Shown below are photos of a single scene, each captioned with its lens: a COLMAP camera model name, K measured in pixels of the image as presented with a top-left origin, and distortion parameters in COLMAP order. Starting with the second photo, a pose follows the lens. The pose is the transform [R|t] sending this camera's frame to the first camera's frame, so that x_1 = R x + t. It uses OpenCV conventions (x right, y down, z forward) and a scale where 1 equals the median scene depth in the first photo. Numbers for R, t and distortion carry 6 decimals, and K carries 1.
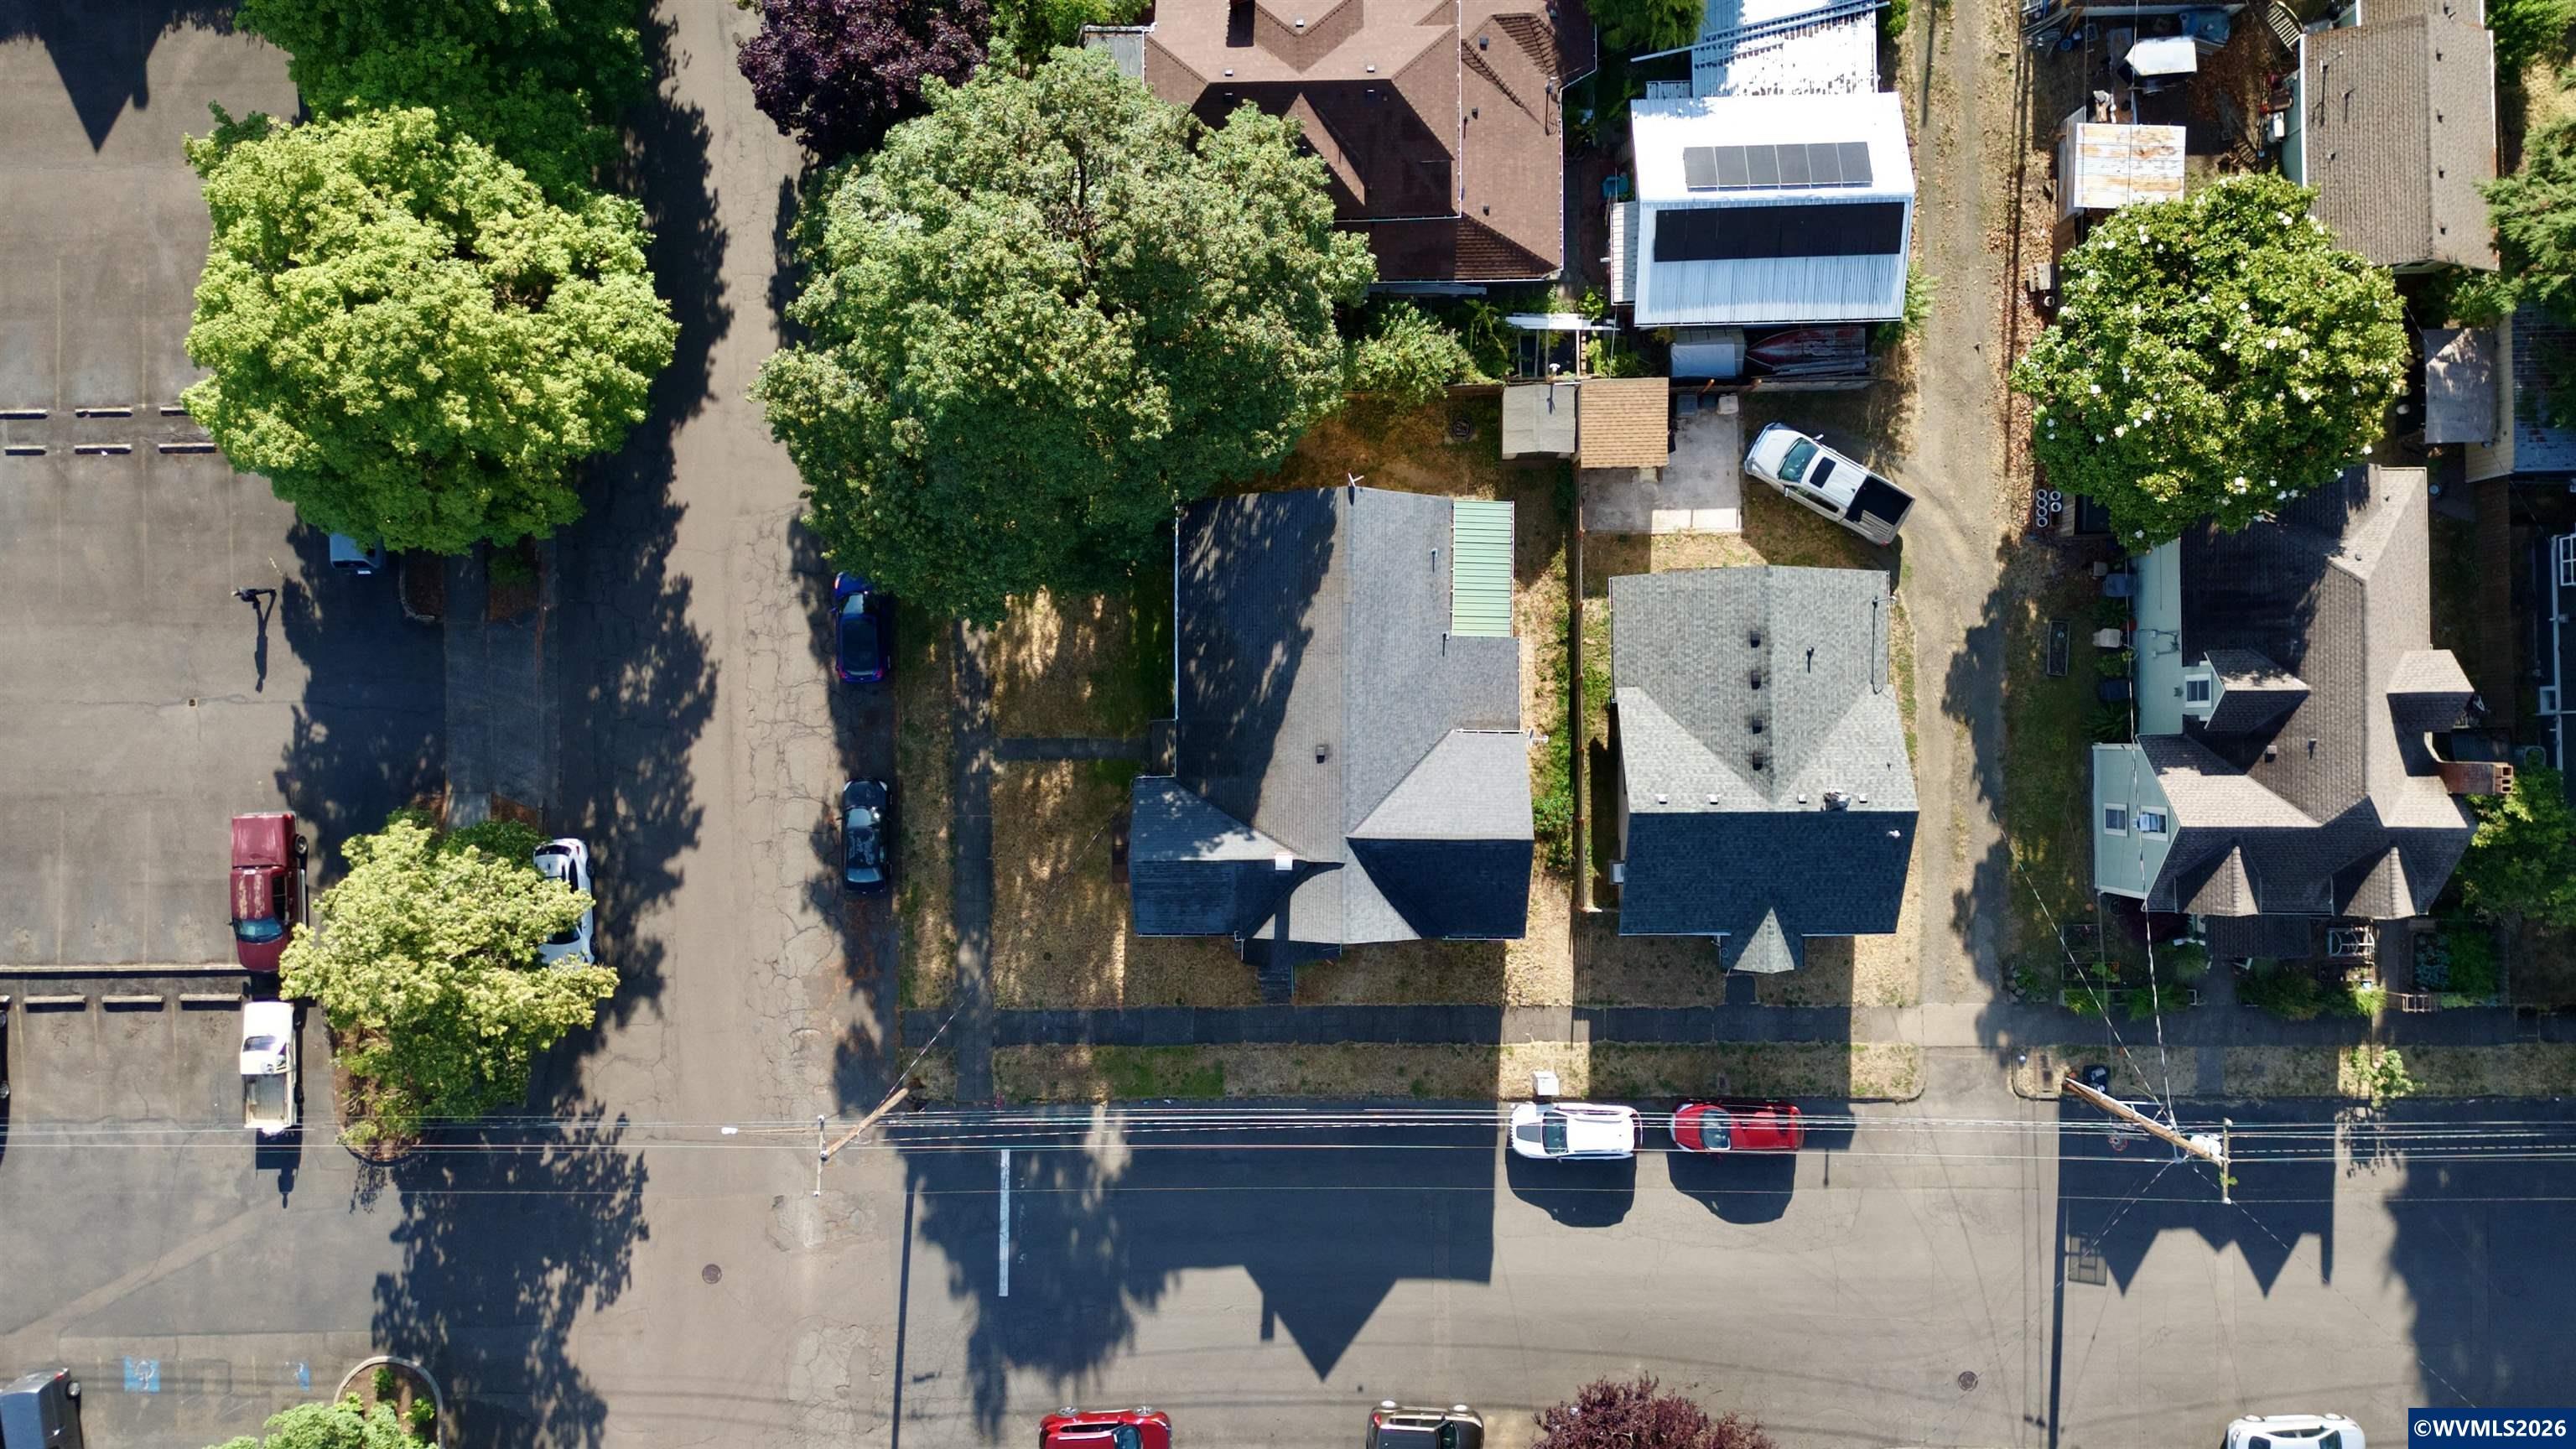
lens RADIAL K [[1877.3, 0, 1298.8], [0, 1877.3, 708.9], [0, 0, 1]] dist [0.101797, -0.122592]
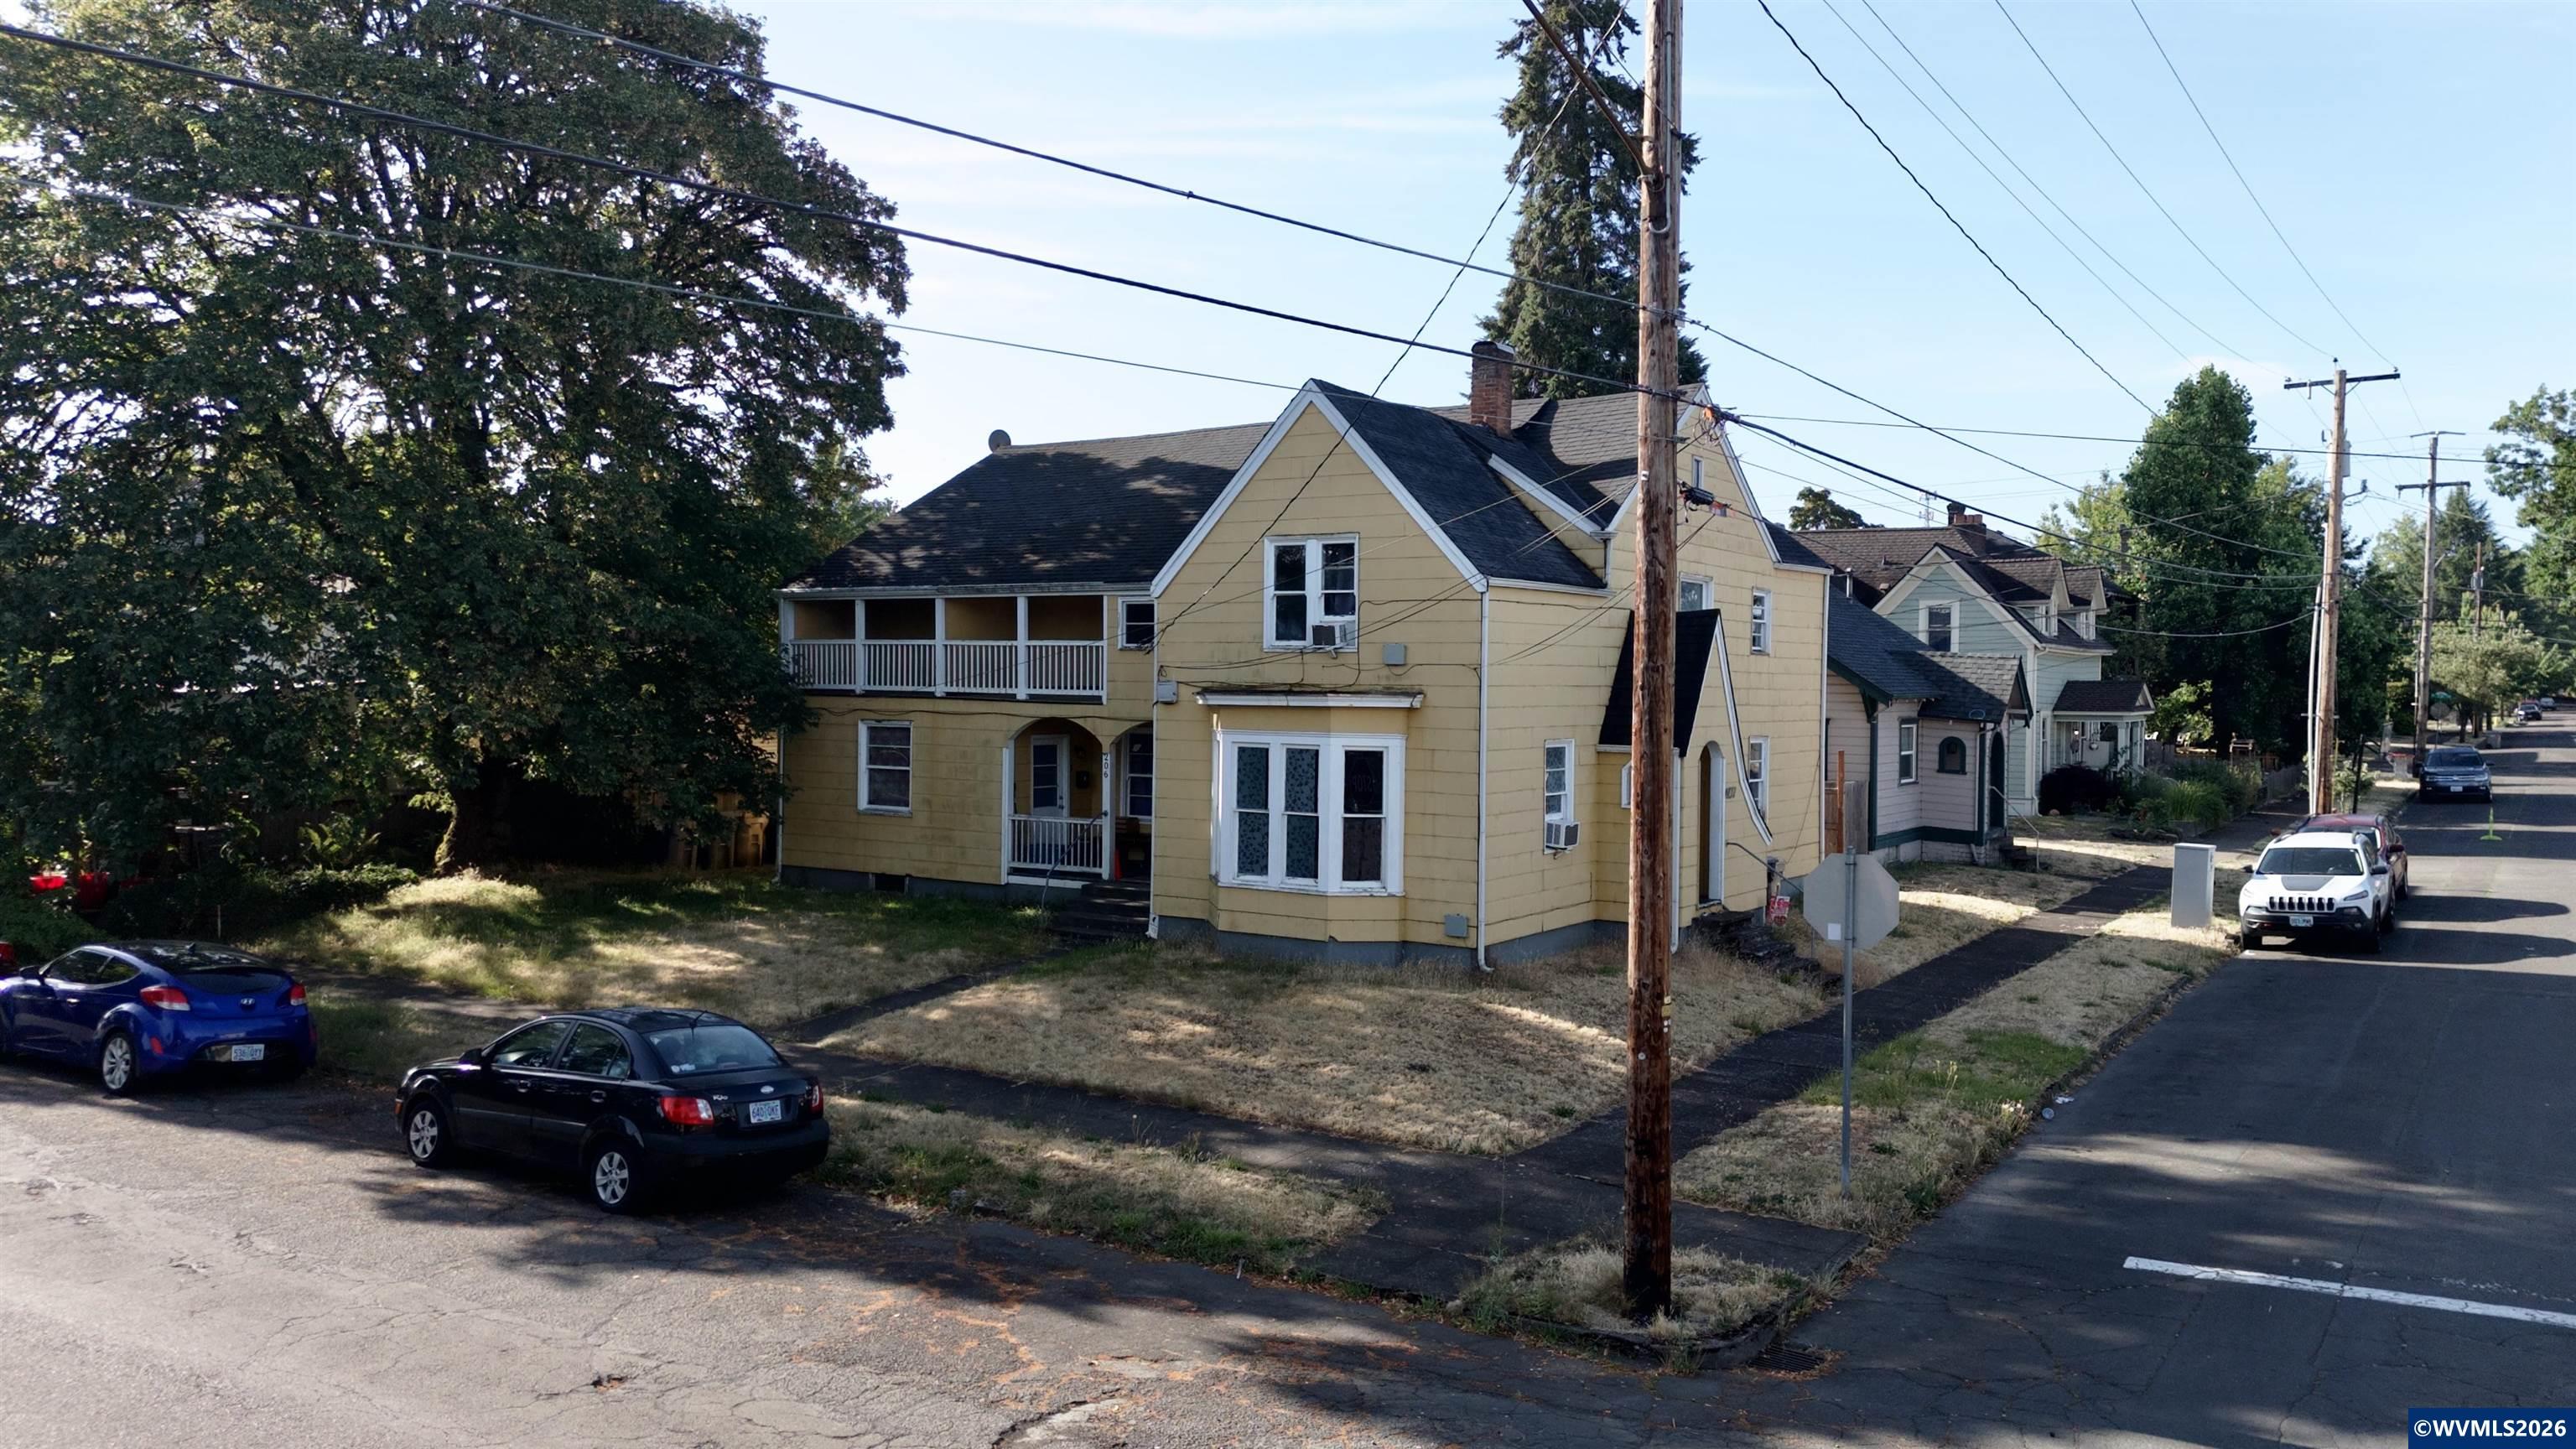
lens RADIAL K [[1884.3, 0, 1288.0], [0, 1884.3, 724.5], [0, 0, 1]] dist [0.096941, -0.119614]
pose [[0.560389, -0.002926, 0.828224, -0.382017], [0.827690, 0.038082, -0.559892, 0.272055], [-0.029903, 0.999270, 0.023763, 0.942950]]
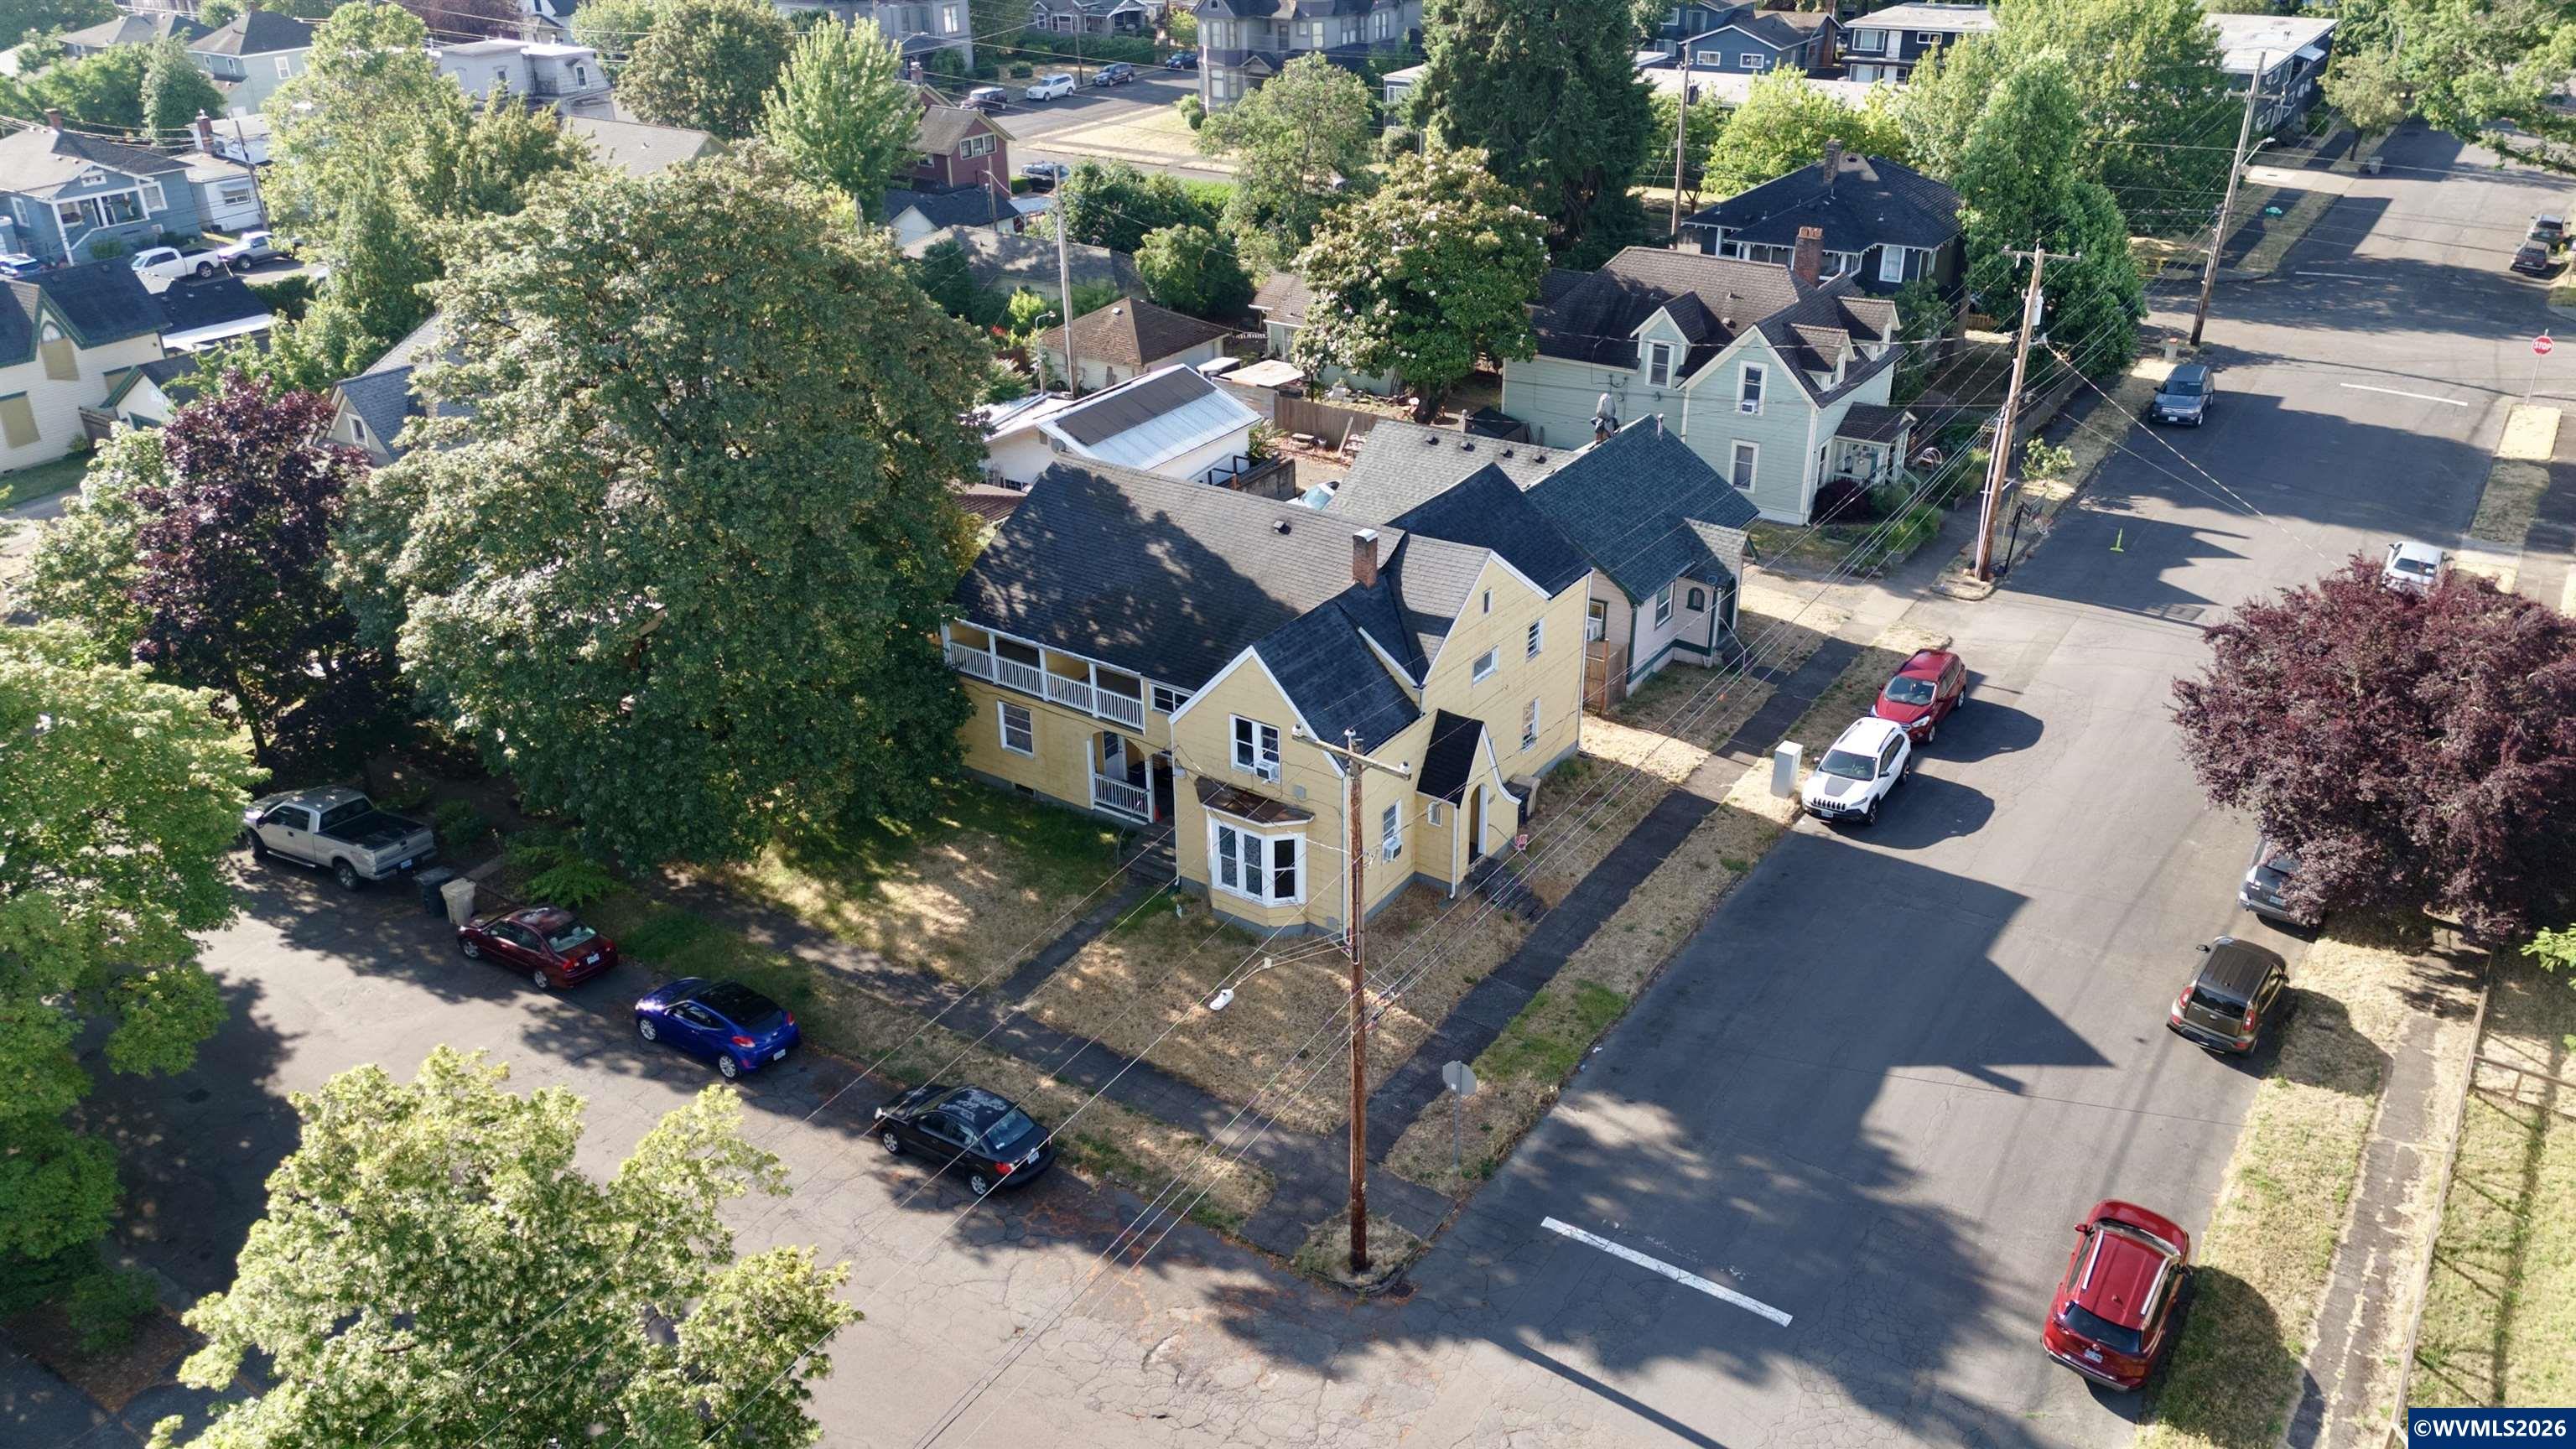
lens RADIAL K [[1877.3, 0, 1298.8], [0, 1877.3, 708.9], [0, 0, 1]] dist [0.101797, -0.122592]
pose [[0.564826, -0.360055, 0.742517, -0.561681], [0.825171, 0.255194, -0.503954, 0.417749], [-0.008035, 0.897349, 0.441248, 0.618757]]
